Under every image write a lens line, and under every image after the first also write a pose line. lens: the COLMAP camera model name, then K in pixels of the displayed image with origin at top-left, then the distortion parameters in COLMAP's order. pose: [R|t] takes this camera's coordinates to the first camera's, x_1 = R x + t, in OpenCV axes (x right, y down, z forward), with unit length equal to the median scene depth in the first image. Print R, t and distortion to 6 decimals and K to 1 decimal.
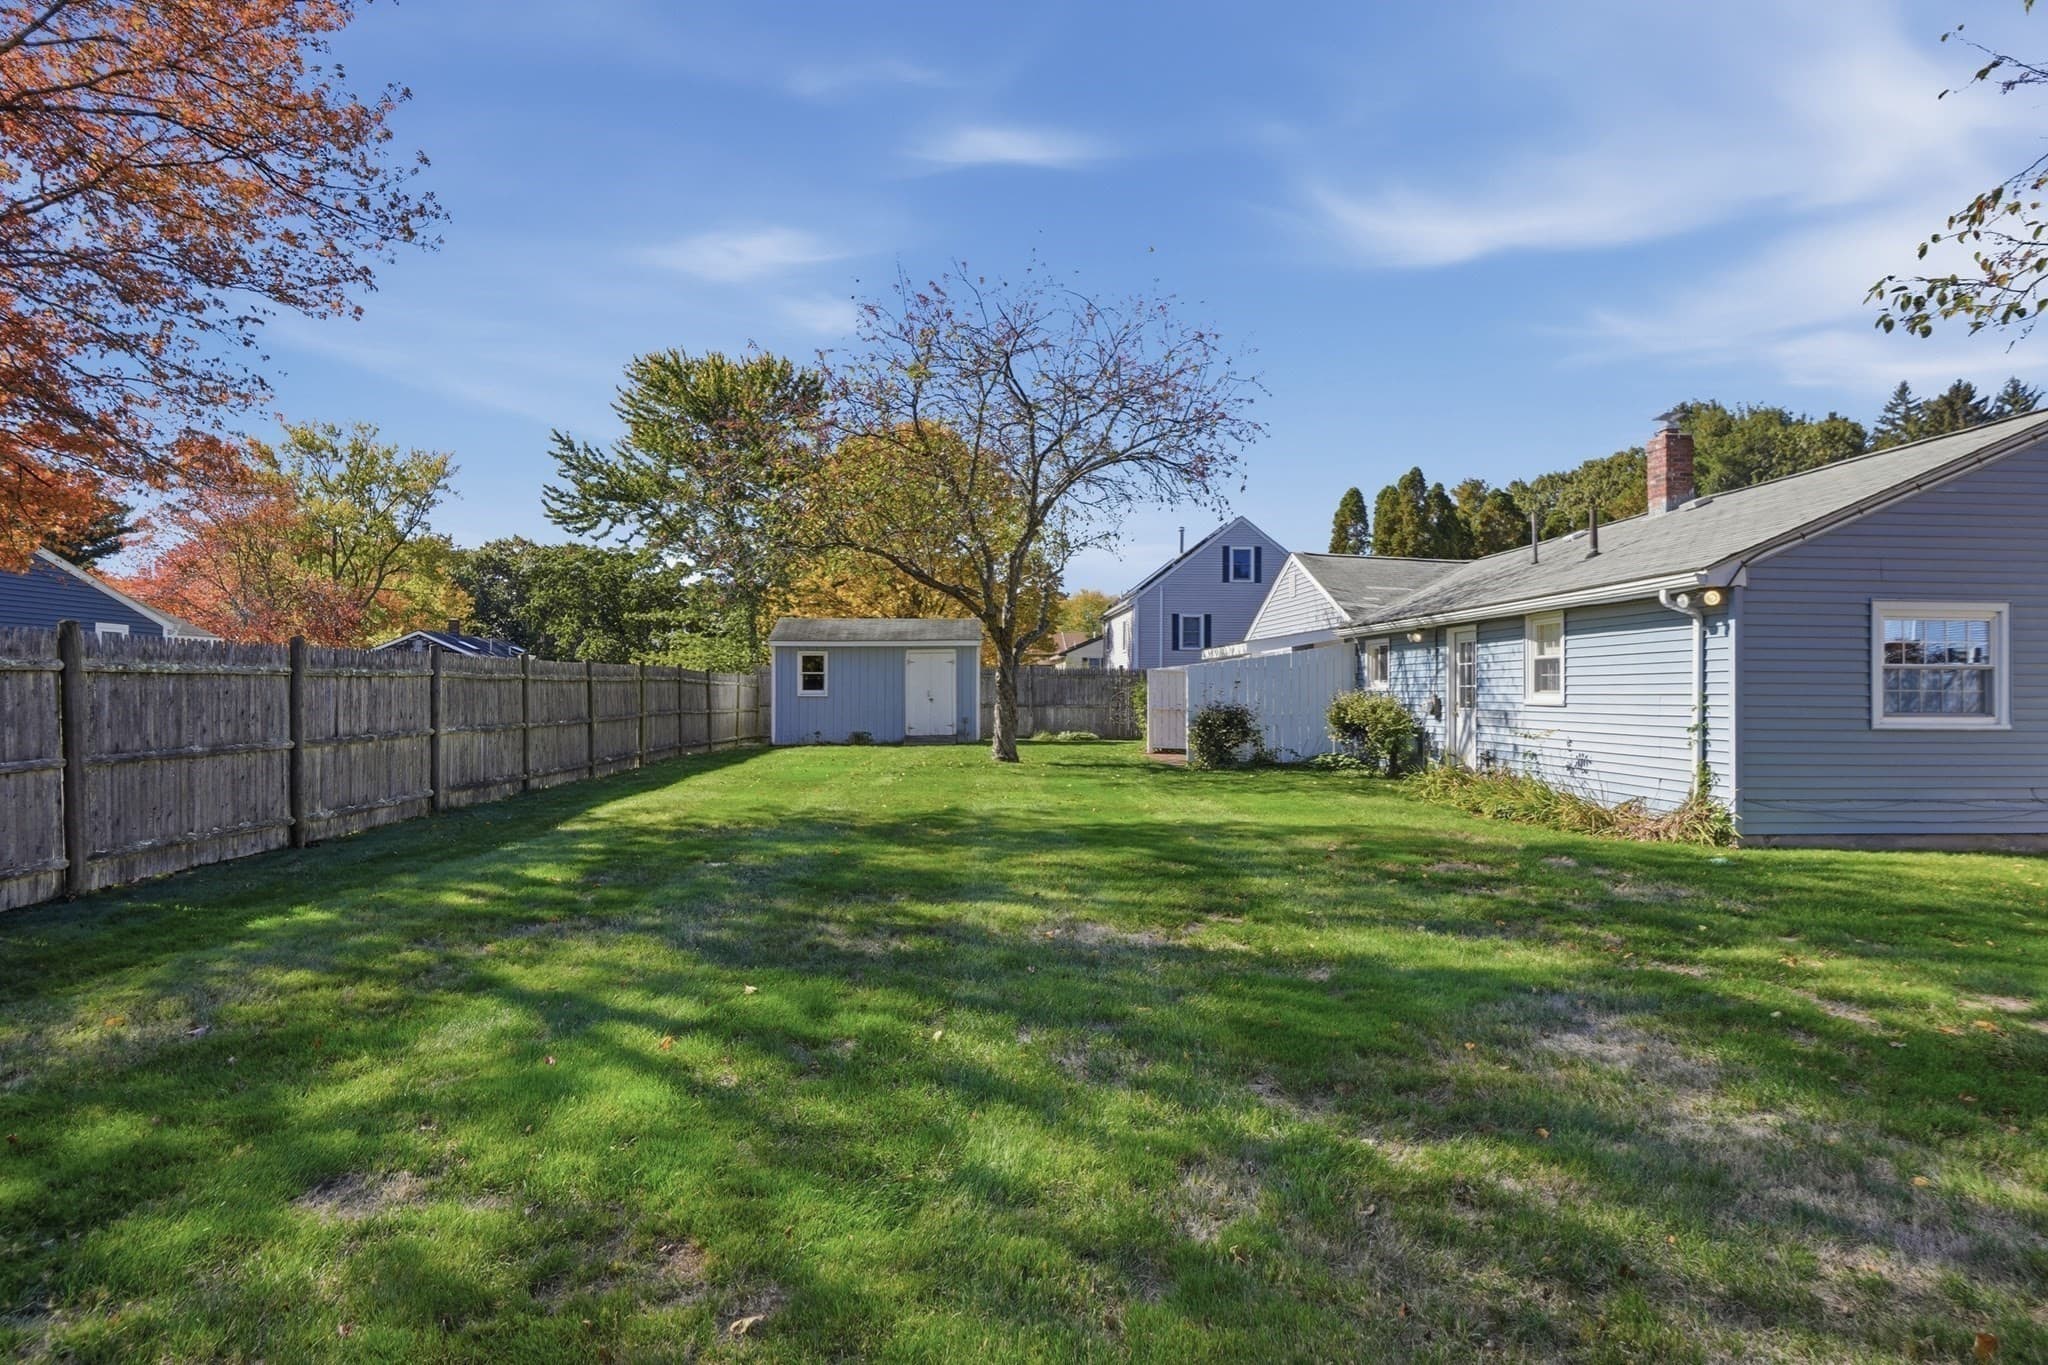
lens RADIAL K [[1071.4, 0, 1024.0], [0, 1071.4, 682.5], [0, 0, 1]] dist [-0.026182, 0.000134]
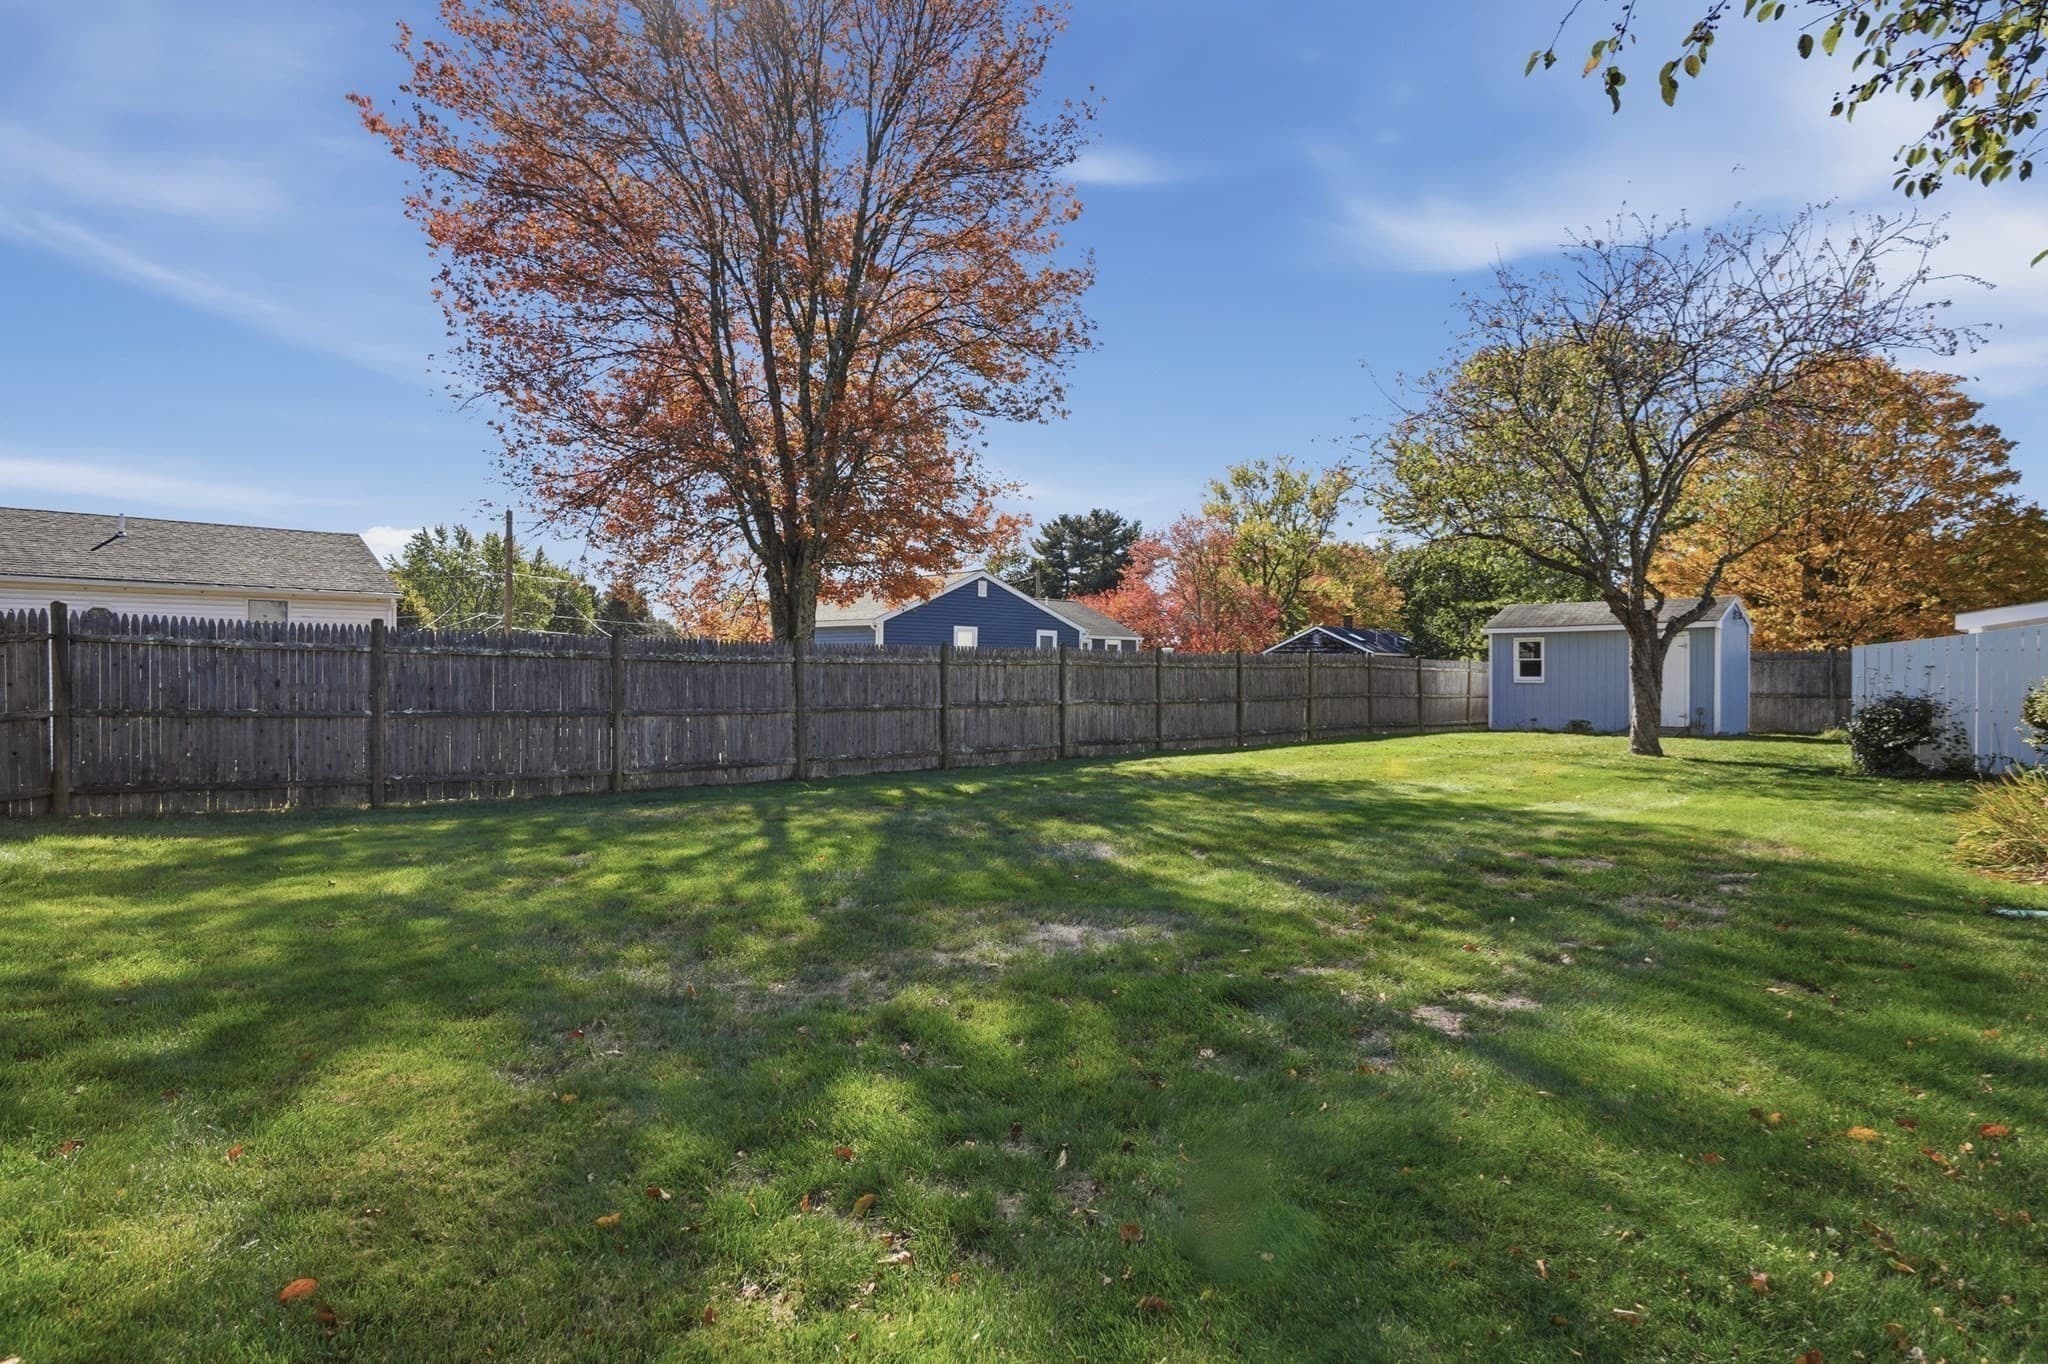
lens RADIAL K [[1061.2, 0, 1035.3], [0, 1061.2, 661.2], [0, 0, 1]] dist [-0.023326, 0.000018]
pose [[0.648039, -0.007466, -0.761571, 0.441357], [0.000817, 0.999958, -0.009107, 0.002359], [0.761607, 0.005280, 0.648018, 0.029867]]
